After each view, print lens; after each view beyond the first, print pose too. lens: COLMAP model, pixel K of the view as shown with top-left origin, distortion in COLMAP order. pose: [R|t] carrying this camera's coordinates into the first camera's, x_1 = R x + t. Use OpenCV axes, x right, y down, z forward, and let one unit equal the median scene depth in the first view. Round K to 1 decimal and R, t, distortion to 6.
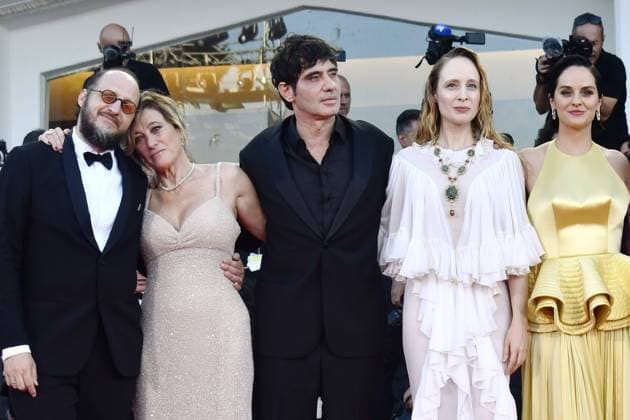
lens RADIAL K [[1699.9, 0, 315.0], [0, 1699.9, 210.0], [0, 0, 1]] dist [0.053032, -0.156816]
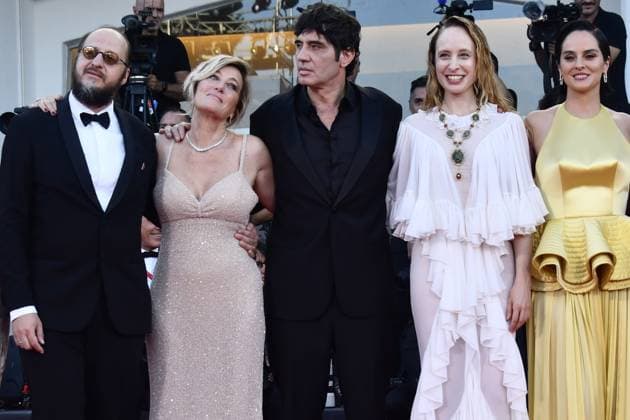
lens RADIAL K [[2327.6, 0, 364.0], [0, 2327.6, 211.1], [0, 0, 1]] dist [0.544495, -0.633694]
pose [[0.999976, 0.002413, 0.006481, 0.014137], [-0.002585, 0.999643, 0.026588, -0.014287], [-0.006414, -0.026604, 0.999625, -0.421457]]
